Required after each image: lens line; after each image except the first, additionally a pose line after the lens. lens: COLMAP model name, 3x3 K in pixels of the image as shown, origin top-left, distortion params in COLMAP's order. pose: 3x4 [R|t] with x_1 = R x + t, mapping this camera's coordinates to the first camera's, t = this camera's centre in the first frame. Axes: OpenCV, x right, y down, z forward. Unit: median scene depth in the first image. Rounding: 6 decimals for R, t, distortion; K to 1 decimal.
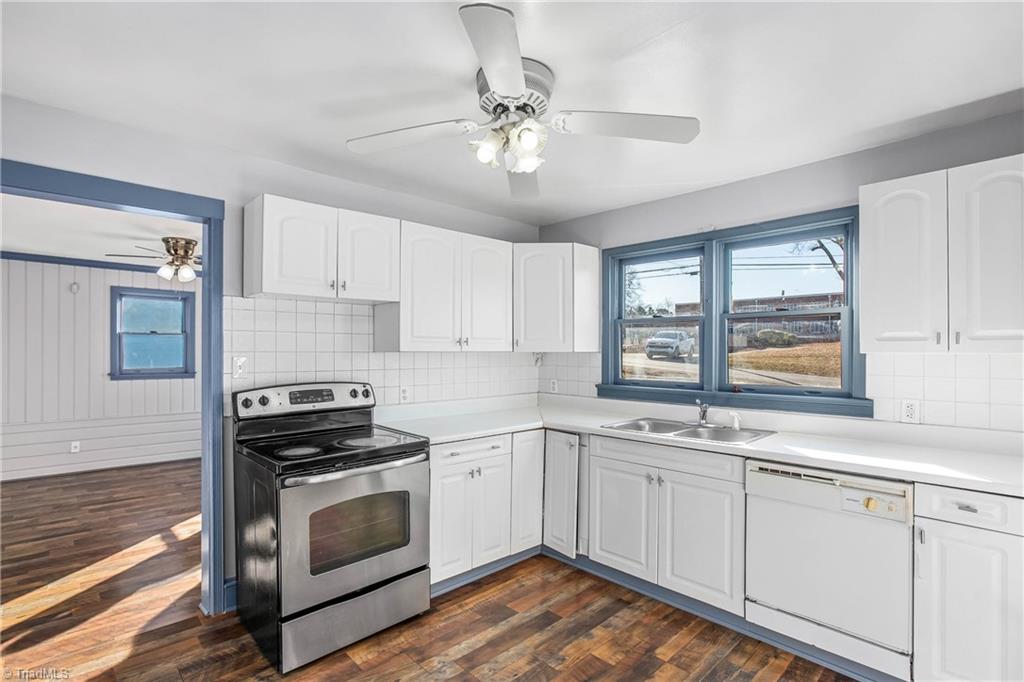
lens RADIAL K [[512.9, 0, 490.0], [0, 512.9, 341.1], [0, 0, 1]] dist [-0.017433, 0.007543]
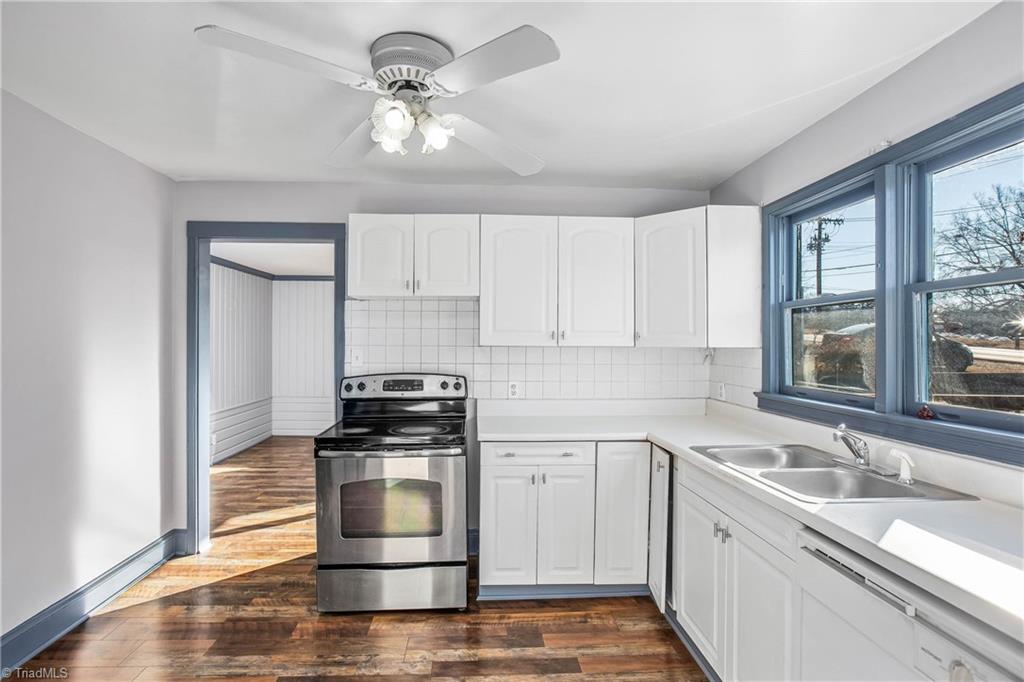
lens RADIAL K [[512.9, 0, 486.2], [0, 512.9, 336.2], [0, 0, 1]] dist [-0.017433, 0.007543]
pose [[0.758995, -0.008916, -0.651036, 0.510285], [0.006602, 0.999960, -0.005998, 0.008024], [0.651063, 0.000254, 0.759023, 0.257002]]
